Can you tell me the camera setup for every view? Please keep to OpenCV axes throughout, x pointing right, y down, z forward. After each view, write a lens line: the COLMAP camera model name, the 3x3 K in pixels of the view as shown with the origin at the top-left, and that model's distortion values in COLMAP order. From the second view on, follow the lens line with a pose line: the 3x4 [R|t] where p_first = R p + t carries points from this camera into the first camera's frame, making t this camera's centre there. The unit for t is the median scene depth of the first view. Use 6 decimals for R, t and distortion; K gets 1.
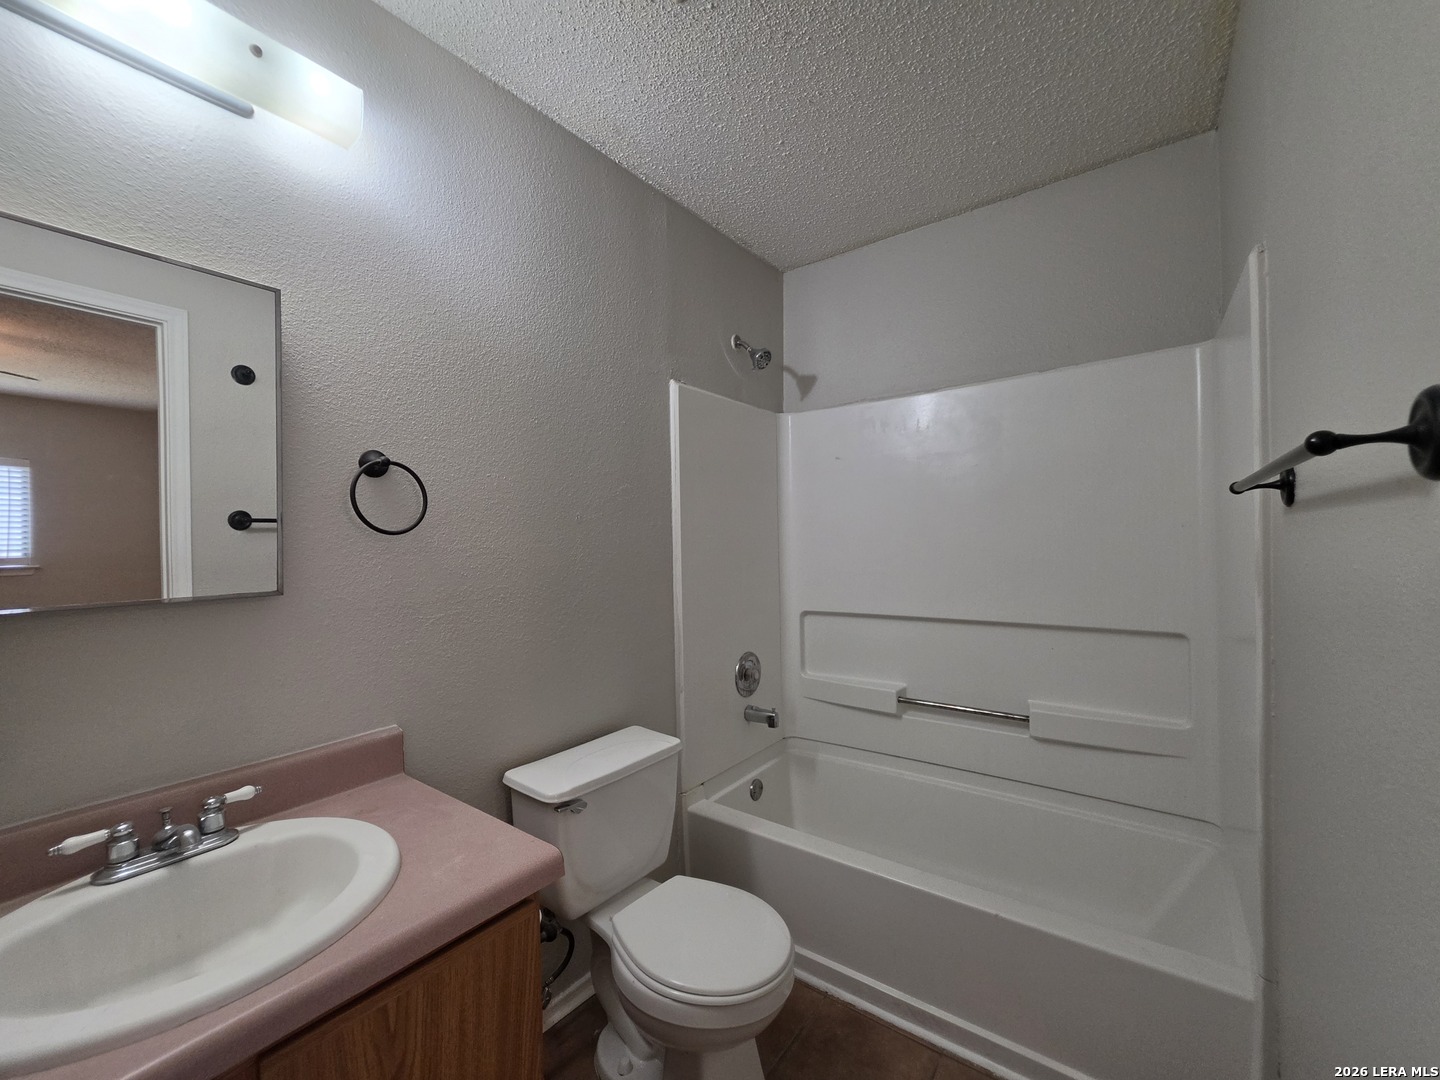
lens RADIAL K [[582.7, 0, 720.0], [0, 582.7, 540.0], [0, 0, 1]] dist [0.000349, 0.000627]
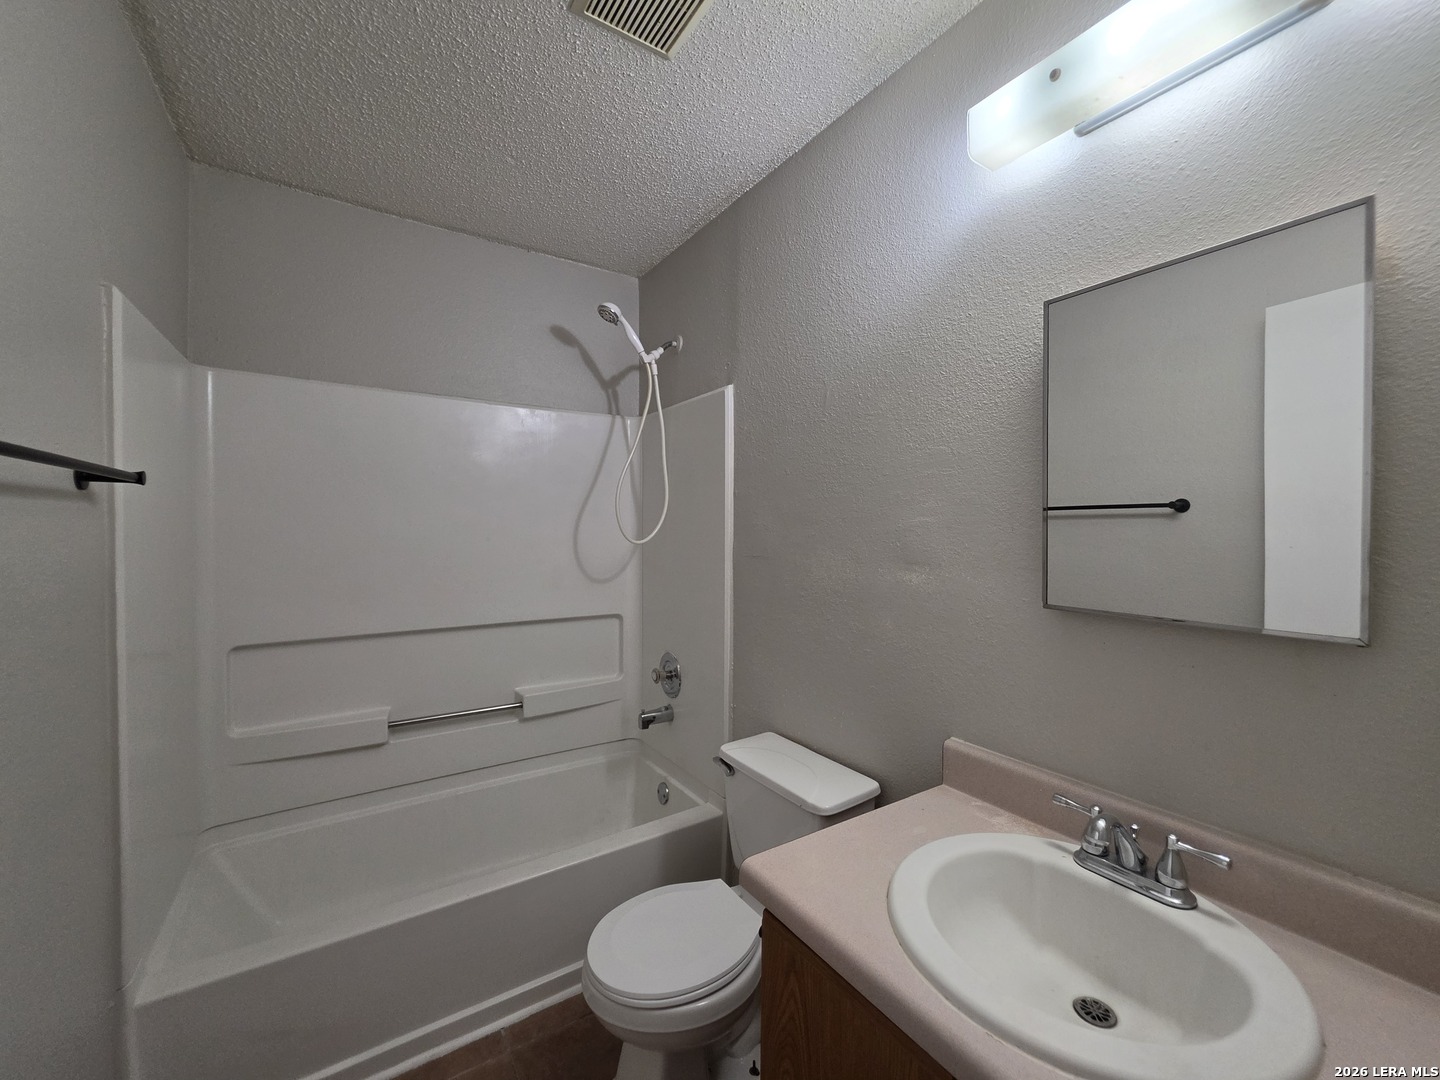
lens RADIAL K [[582.7, 0, 720.0], [0, 582.7, 540.0], [0, 0, 1]] dist [0.000349, 0.000627]
pose [[0.348307, 0.011817, 0.937306, -0.401476], [-0.001889, 0.999927, -0.011904, -0.003387], [-0.937379, 0.002375, 0.348304, 0.229800]]
